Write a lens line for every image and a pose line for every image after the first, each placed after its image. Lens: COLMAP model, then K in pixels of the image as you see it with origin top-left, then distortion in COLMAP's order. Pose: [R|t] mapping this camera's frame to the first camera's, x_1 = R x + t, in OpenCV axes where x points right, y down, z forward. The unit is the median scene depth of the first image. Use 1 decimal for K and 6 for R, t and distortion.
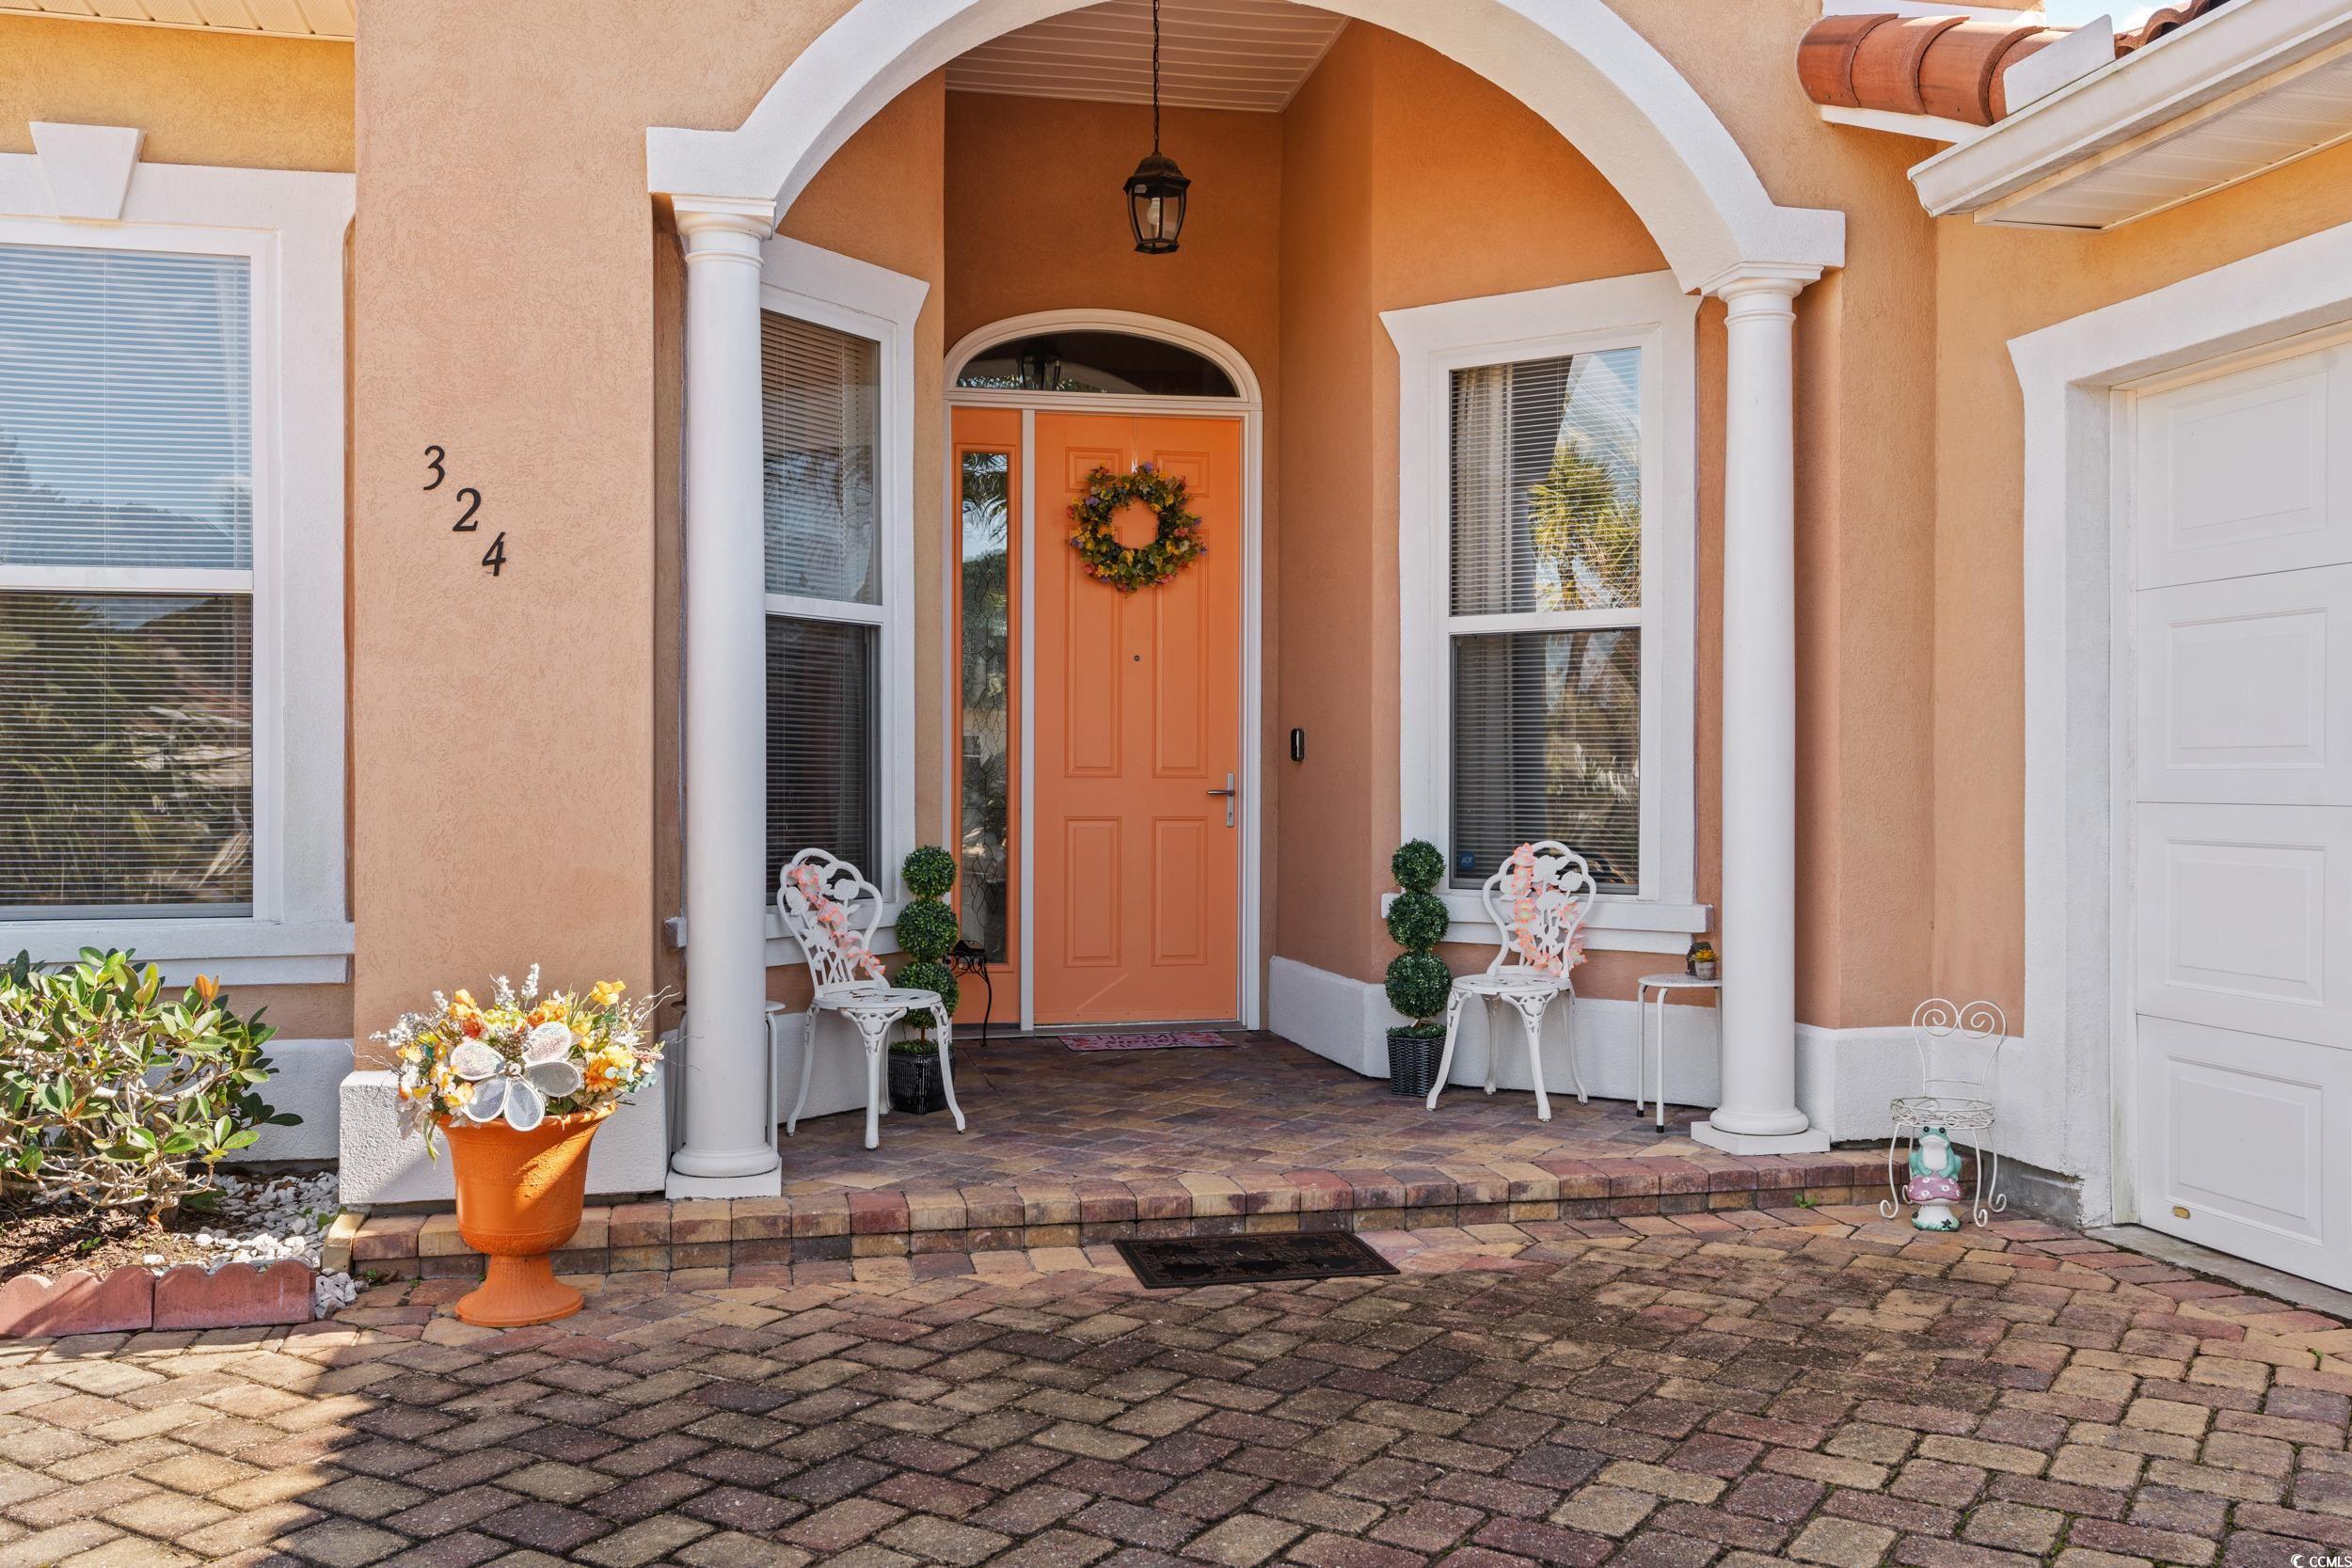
lens RADIAL K [[2022.4, 0, 1174.4], [0, 2022.4, 789.7], [0, 0, 1]] dist [-0.000683, -0.000671]
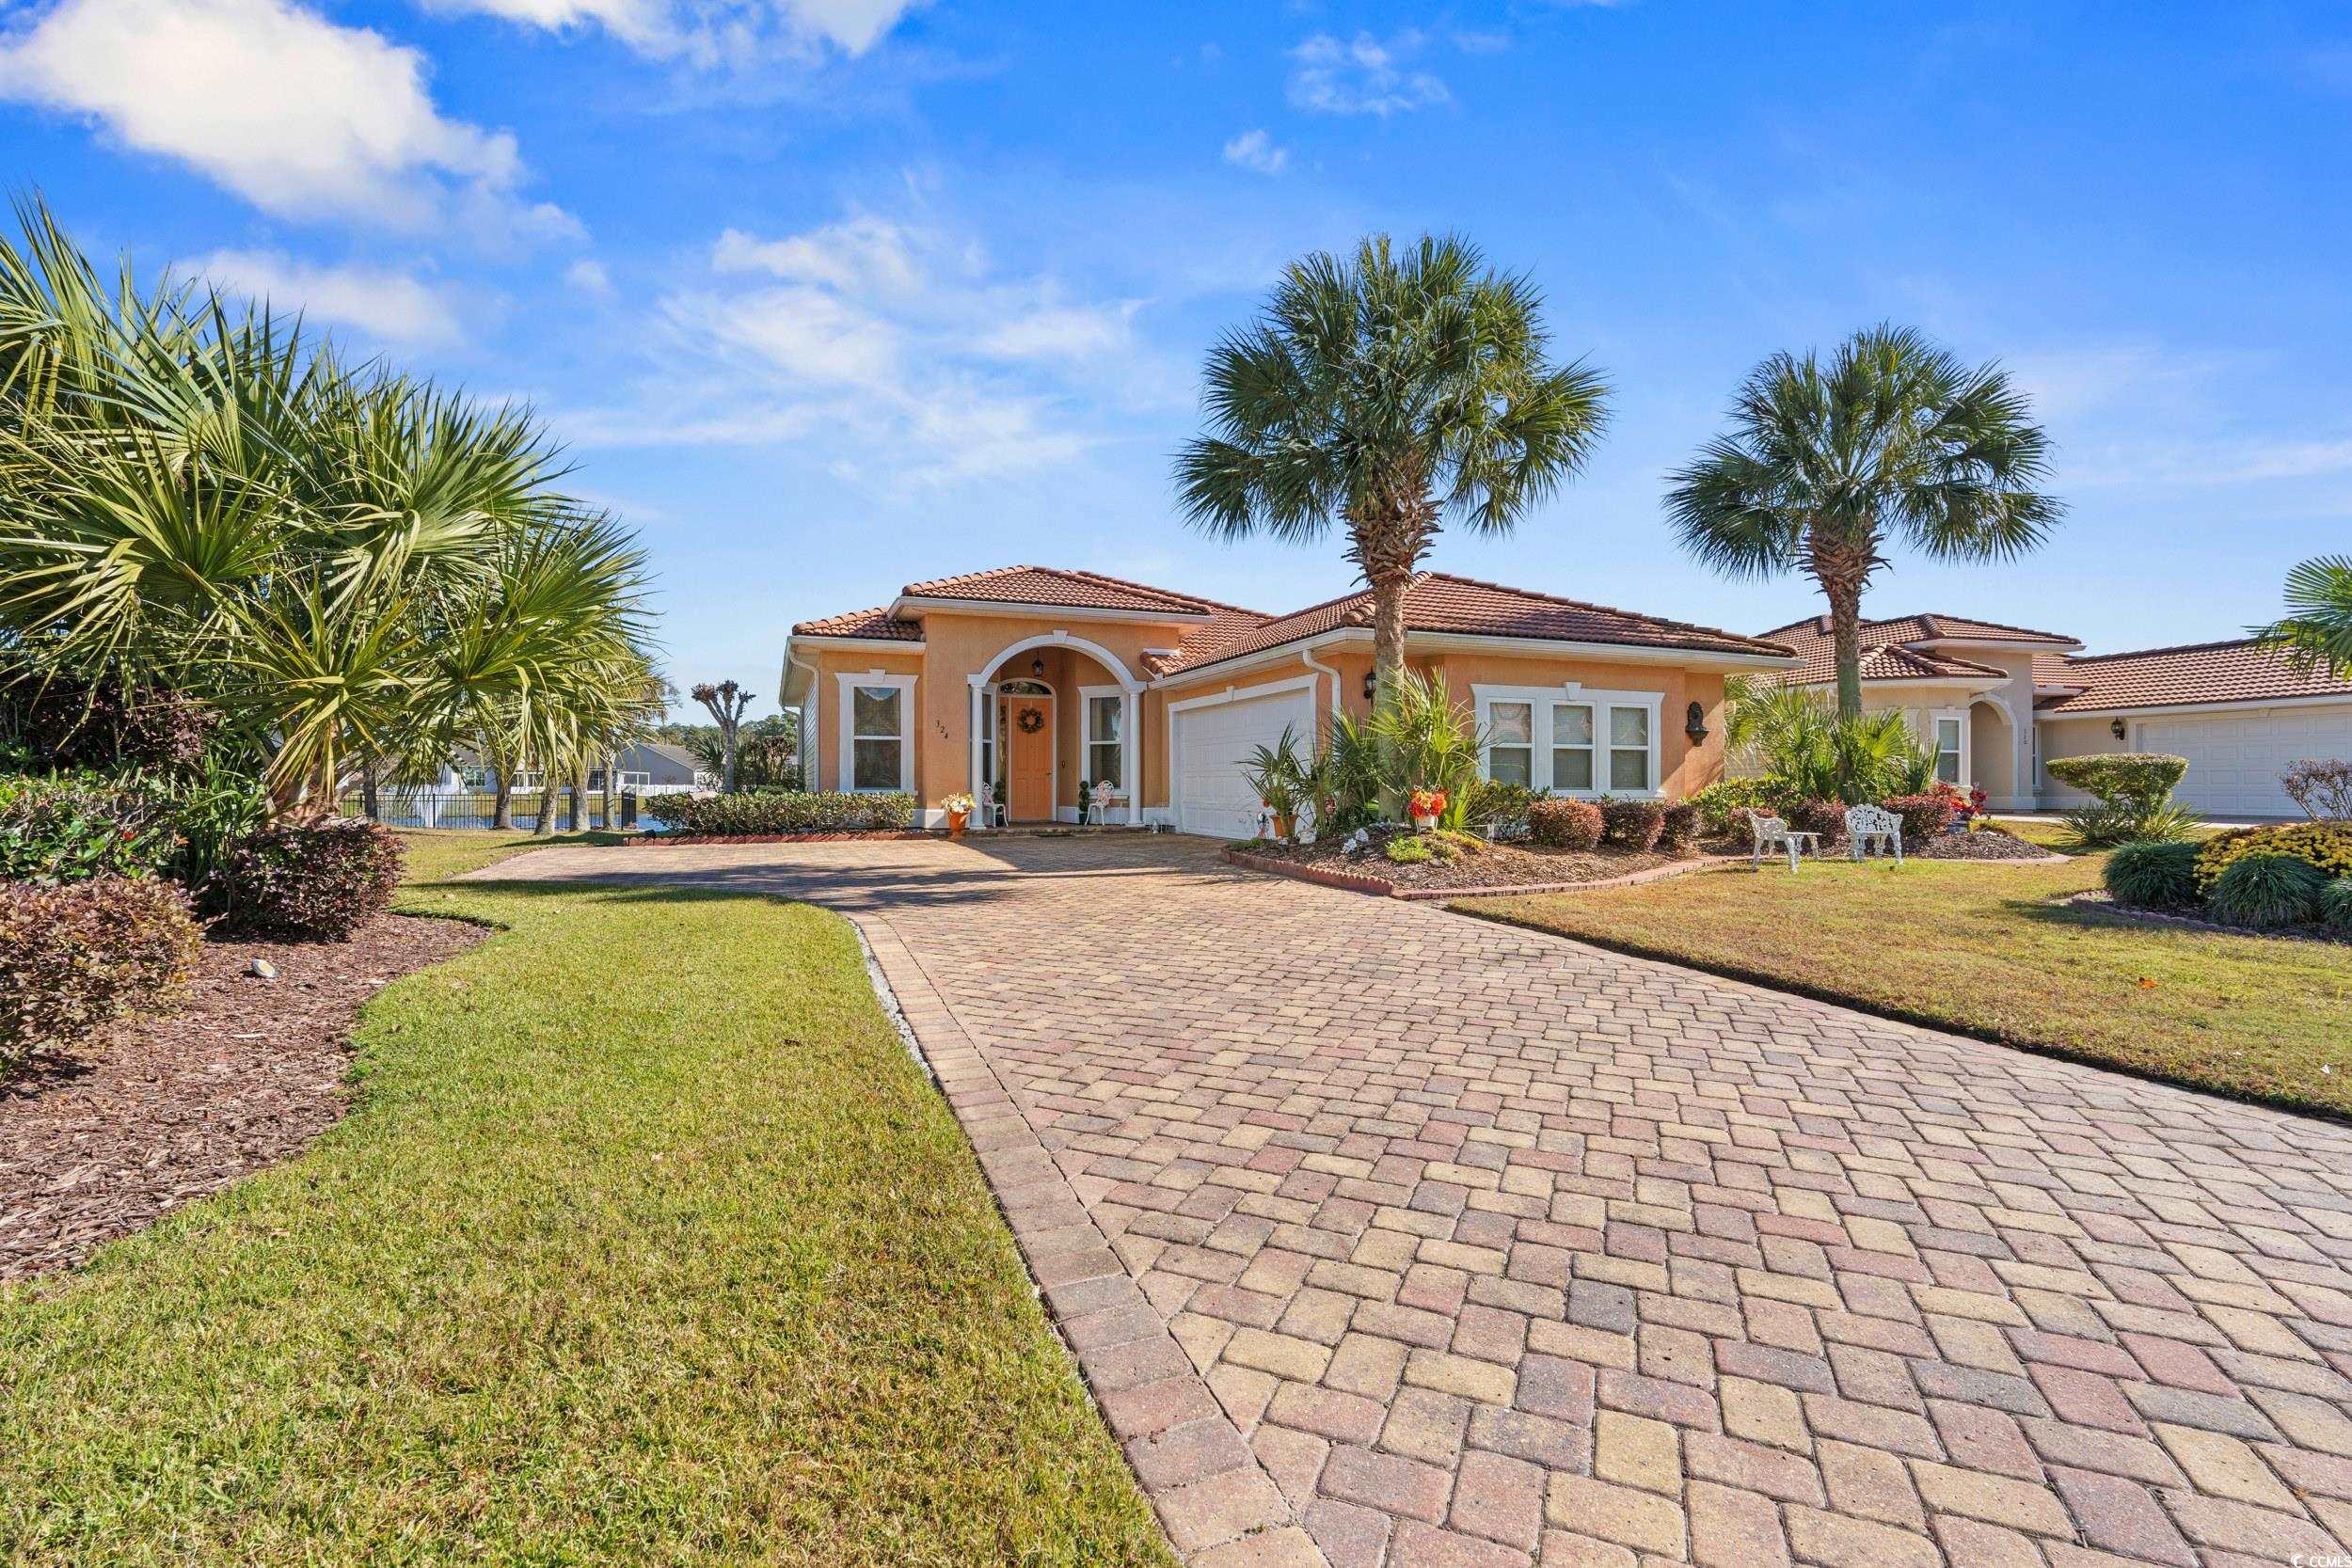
lens RADIAL K [[1016.5, 0, 1168.9], [0, 1016.5, 792.7], [0, 0, 1]] dist [-0.003126, -0.000408]
pose [[0.987610, 0.000254, 0.156927, -0.093320], [-0.001041, 0.999987, 0.004930, 0.044549], [-0.156924, -0.005032, 0.987598, -1.870141]]
